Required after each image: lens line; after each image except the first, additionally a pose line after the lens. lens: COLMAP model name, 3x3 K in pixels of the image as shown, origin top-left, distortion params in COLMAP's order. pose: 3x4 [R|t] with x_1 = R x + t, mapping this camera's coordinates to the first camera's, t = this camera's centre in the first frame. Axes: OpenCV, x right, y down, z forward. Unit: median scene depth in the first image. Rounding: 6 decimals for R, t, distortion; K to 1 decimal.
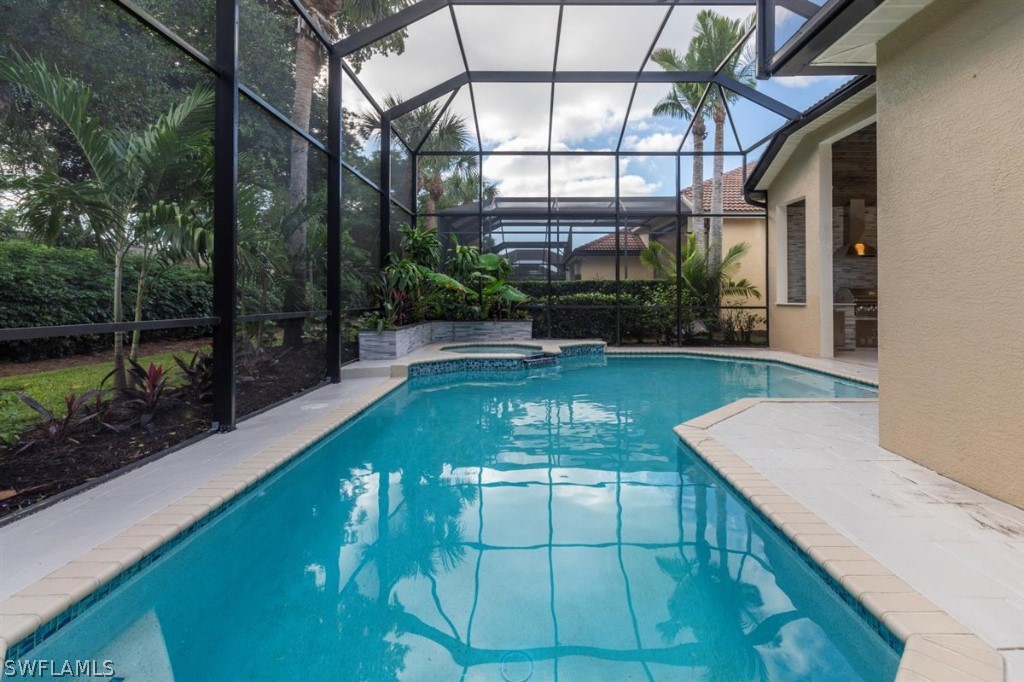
lens RADIAL K [[482.0, 0, 526.8], [0, 482.0, 336.5], [0, 0, 1]] dist [0.000352, -0.000380]
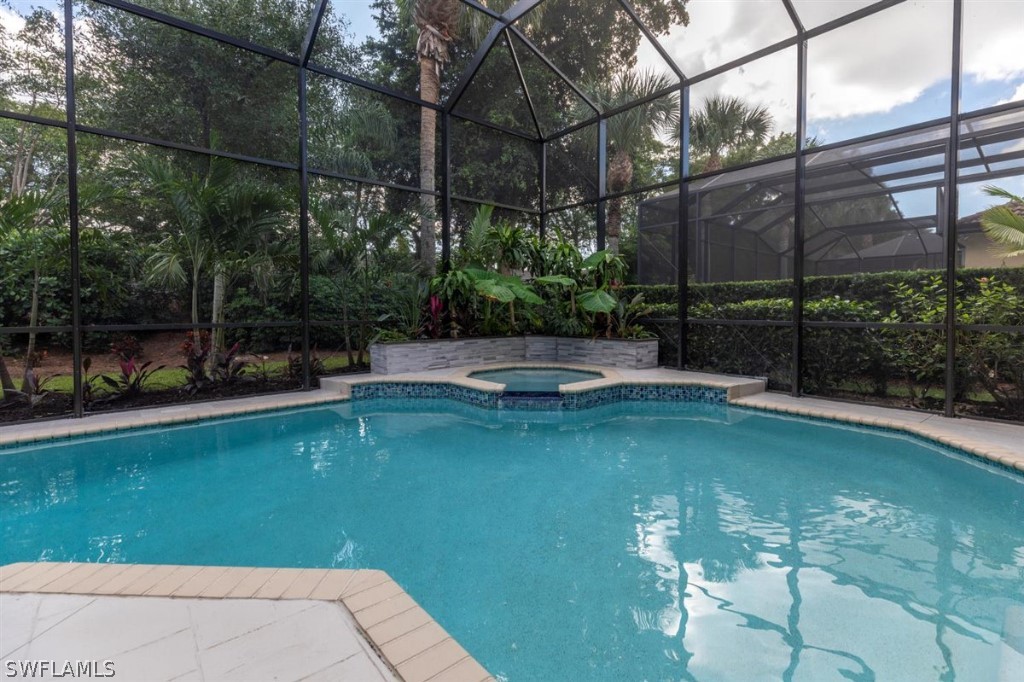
lens RADIAL K [[482.0, 0, 526.8], [0, 482.0, 336.5], [0, 0, 1]] dist [0.000352, -0.000380]
pose [[0.633799, 0.042087, -0.772352, 0.444561], [-0.055842, 0.998403, 0.008580, -0.036121], [0.771480, 0.037692, 0.635136, 0.449704]]
